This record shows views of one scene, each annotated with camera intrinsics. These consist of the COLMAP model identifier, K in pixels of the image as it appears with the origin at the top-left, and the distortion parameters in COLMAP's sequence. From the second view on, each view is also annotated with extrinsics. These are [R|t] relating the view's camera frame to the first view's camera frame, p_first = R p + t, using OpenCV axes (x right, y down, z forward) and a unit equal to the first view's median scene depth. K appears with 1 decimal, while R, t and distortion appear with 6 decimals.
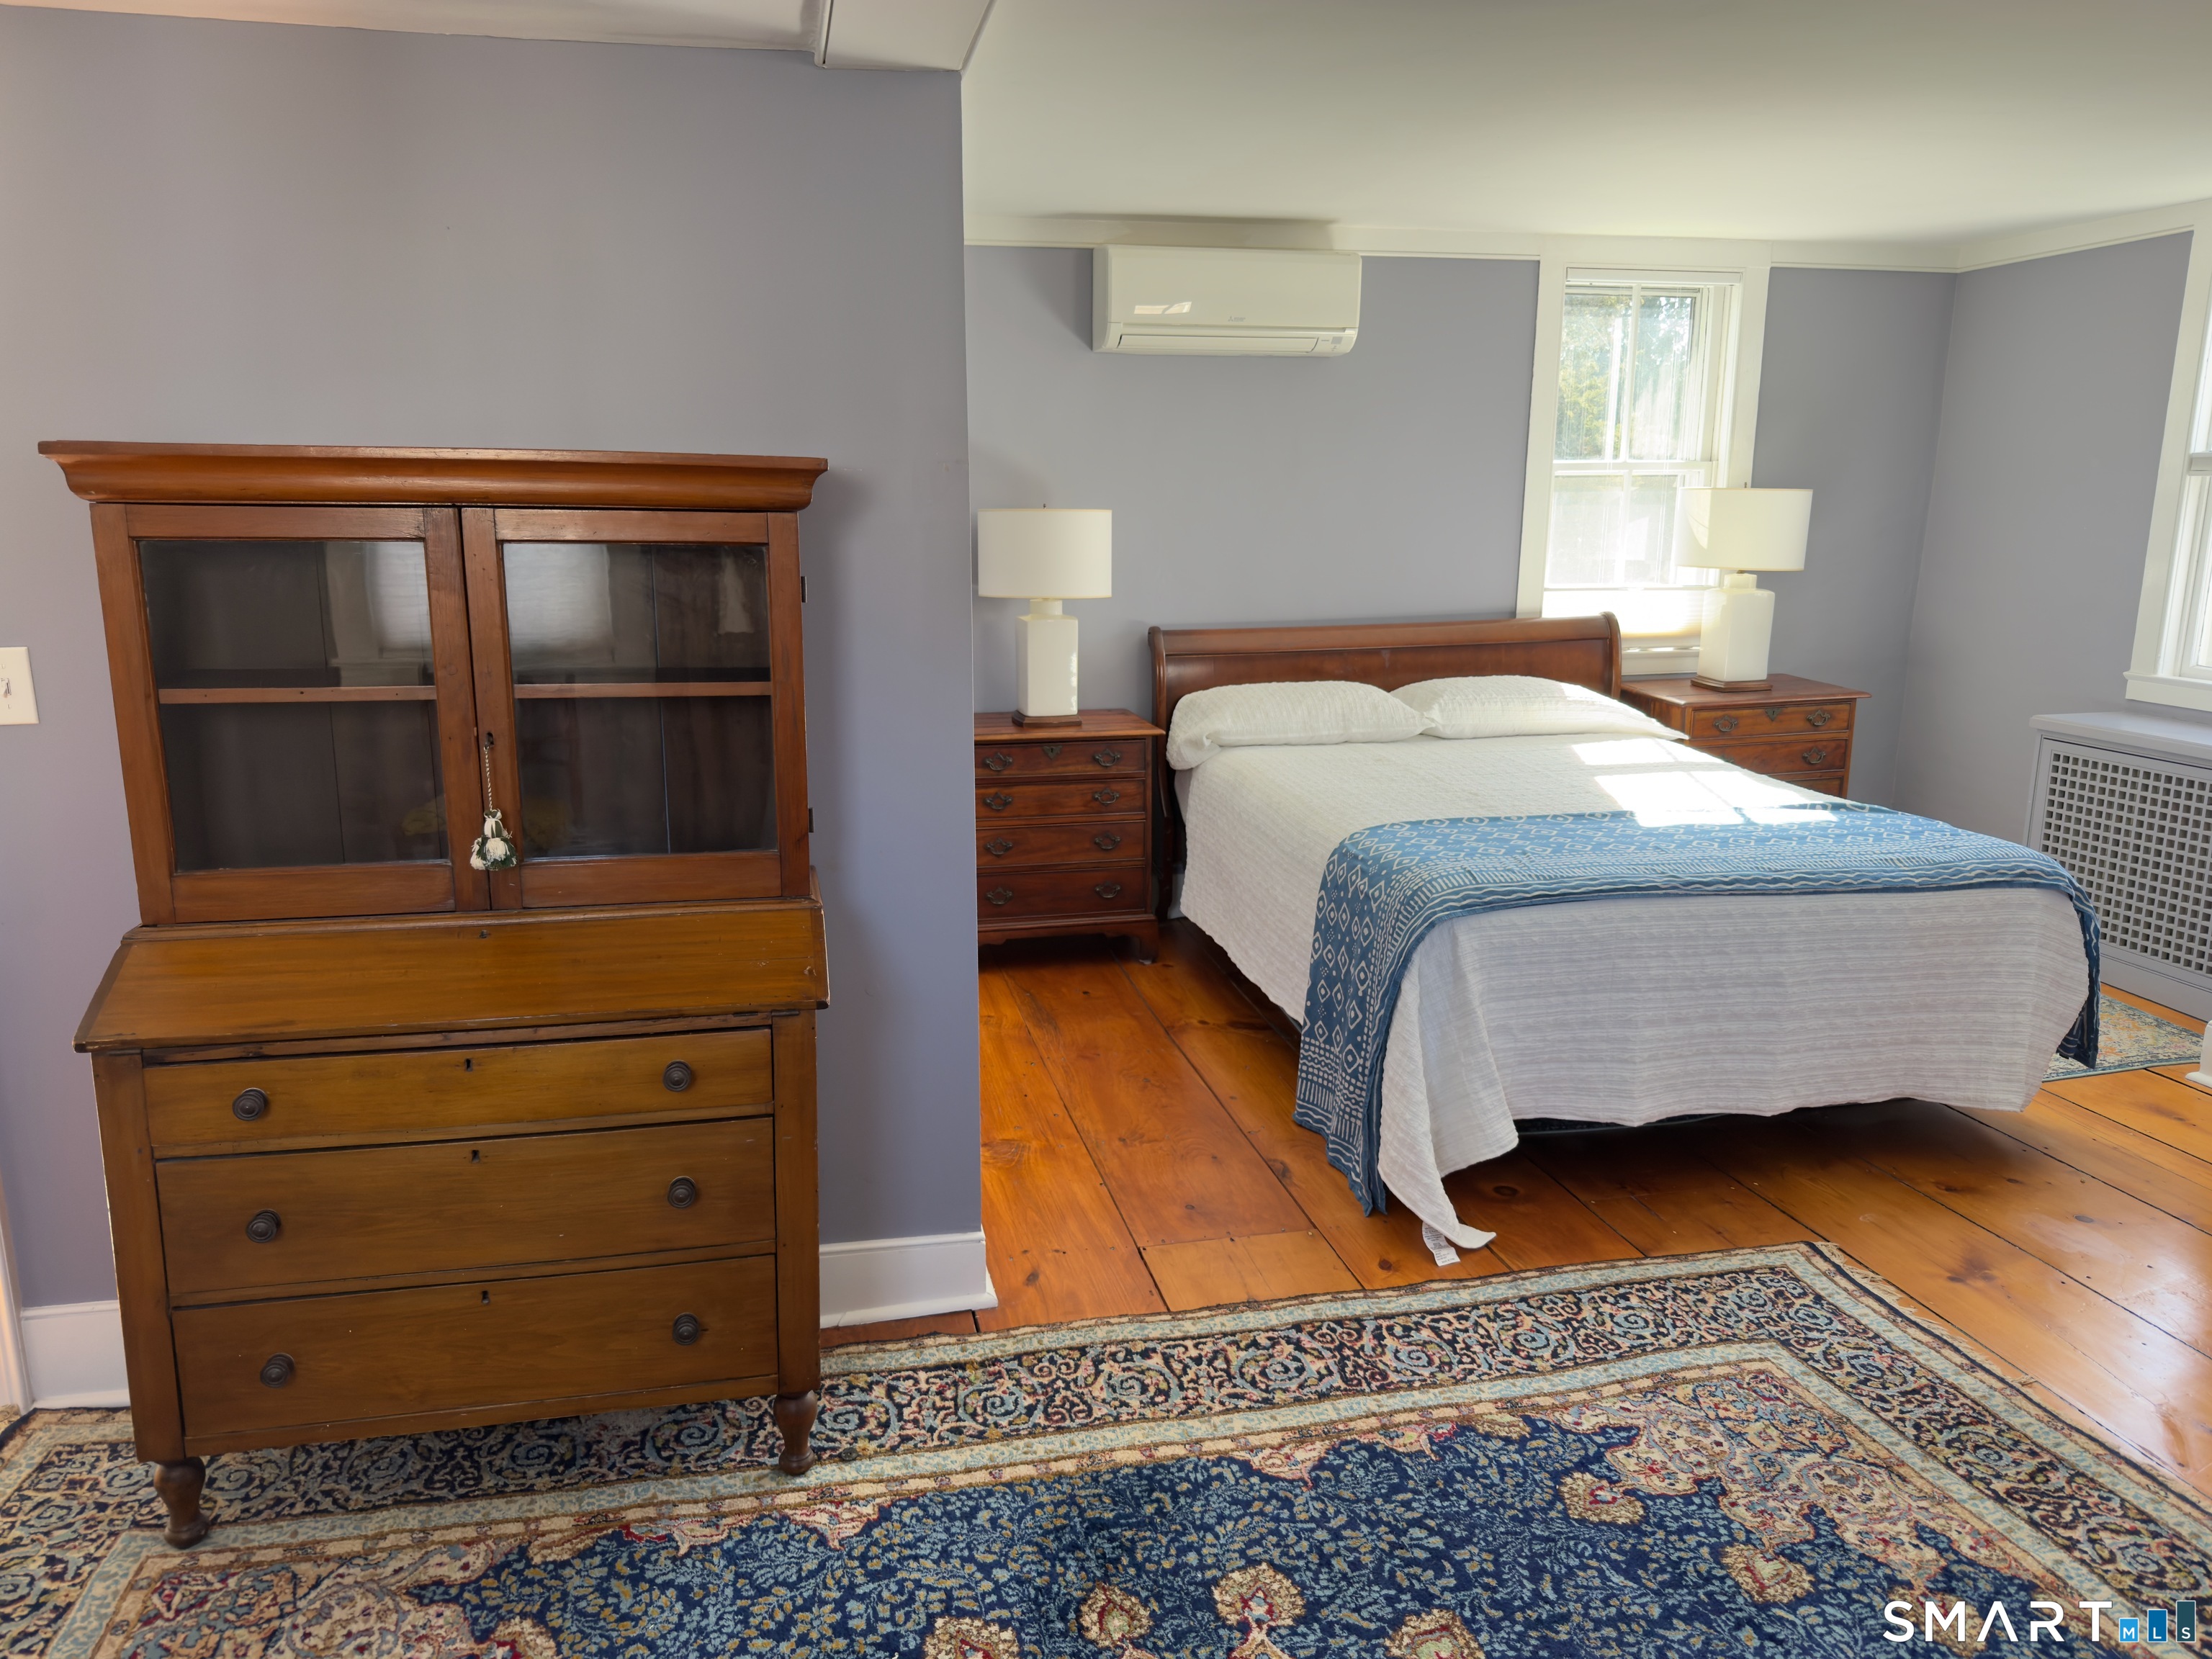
lens RADIAL K [[1578.1, 0, 1102.2], [0, 1578.1, 838.3], [0, 0, 1]] dist [0.094600, -0.189637]
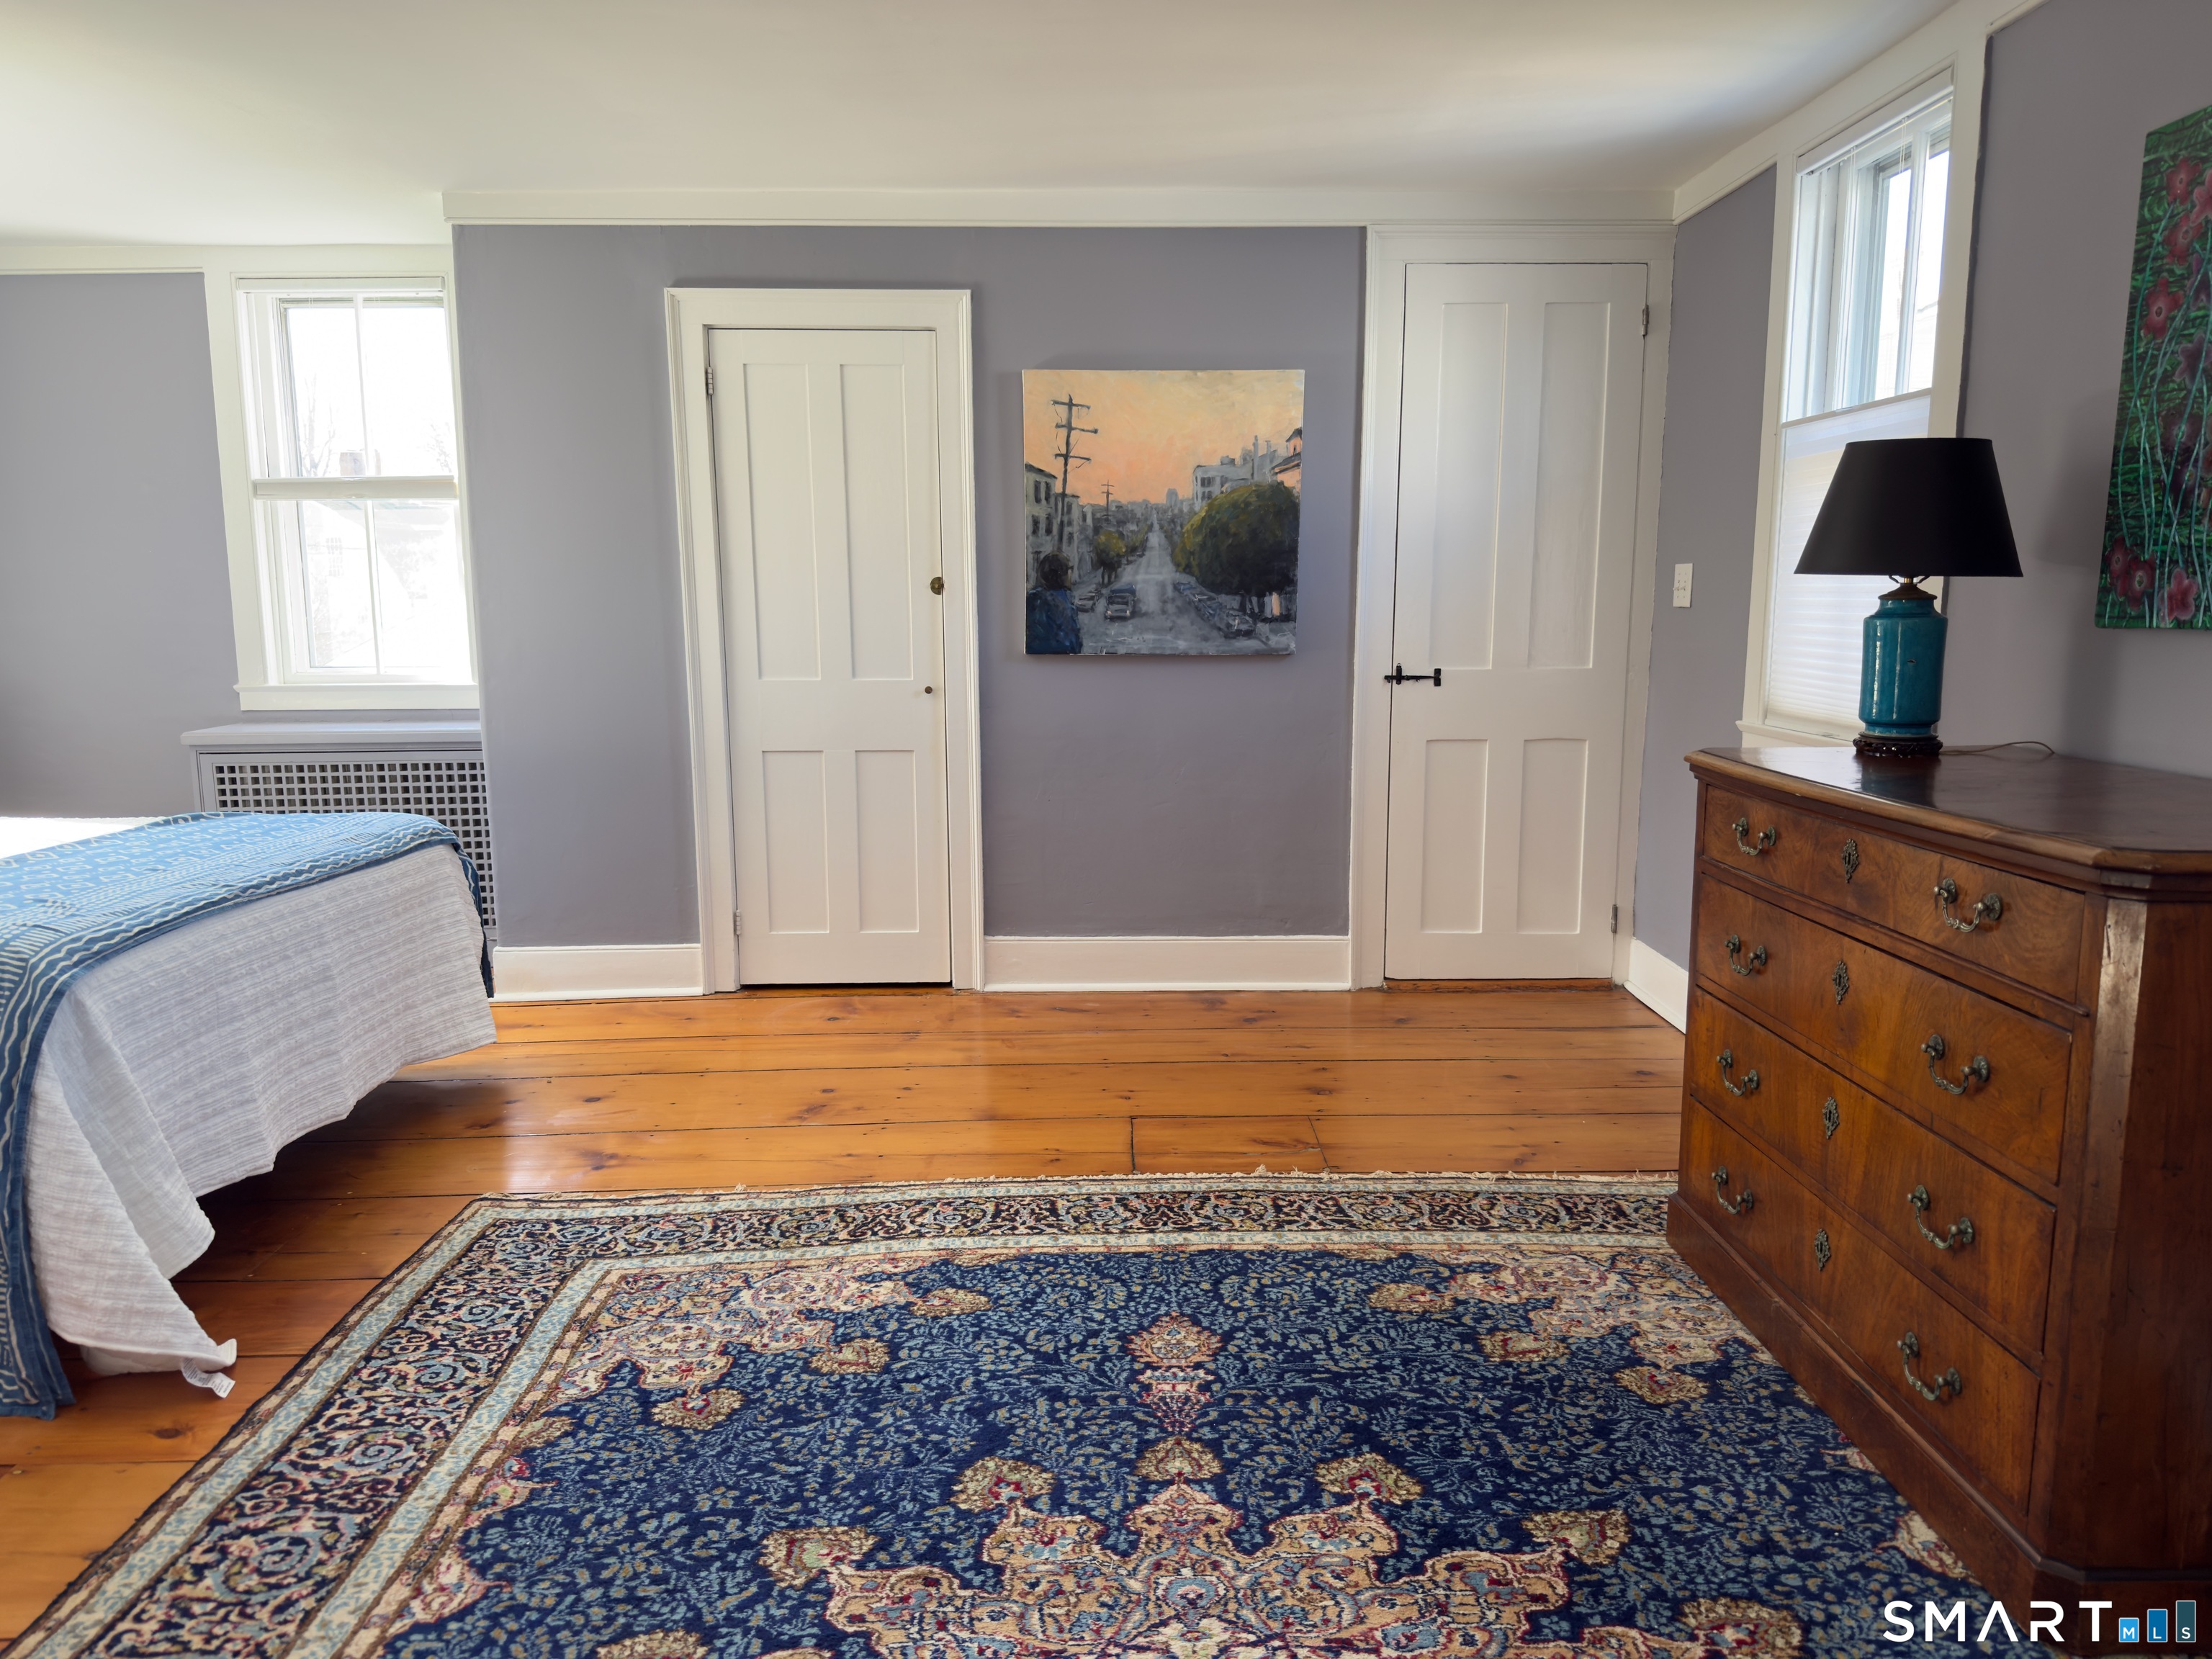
lens RADIAL K [[1598.5, 0, 1106.0], [0, 1598.5, 829.5], [0, 0, 1]] dist [0.002632, 0.001121]
pose [[0.204199, -0.147583, 0.967741, -0.406768], [0.221361, 0.969926, 0.101208, 0.011991], [-0.953573, 0.193554, 0.230727, 0.332117]]
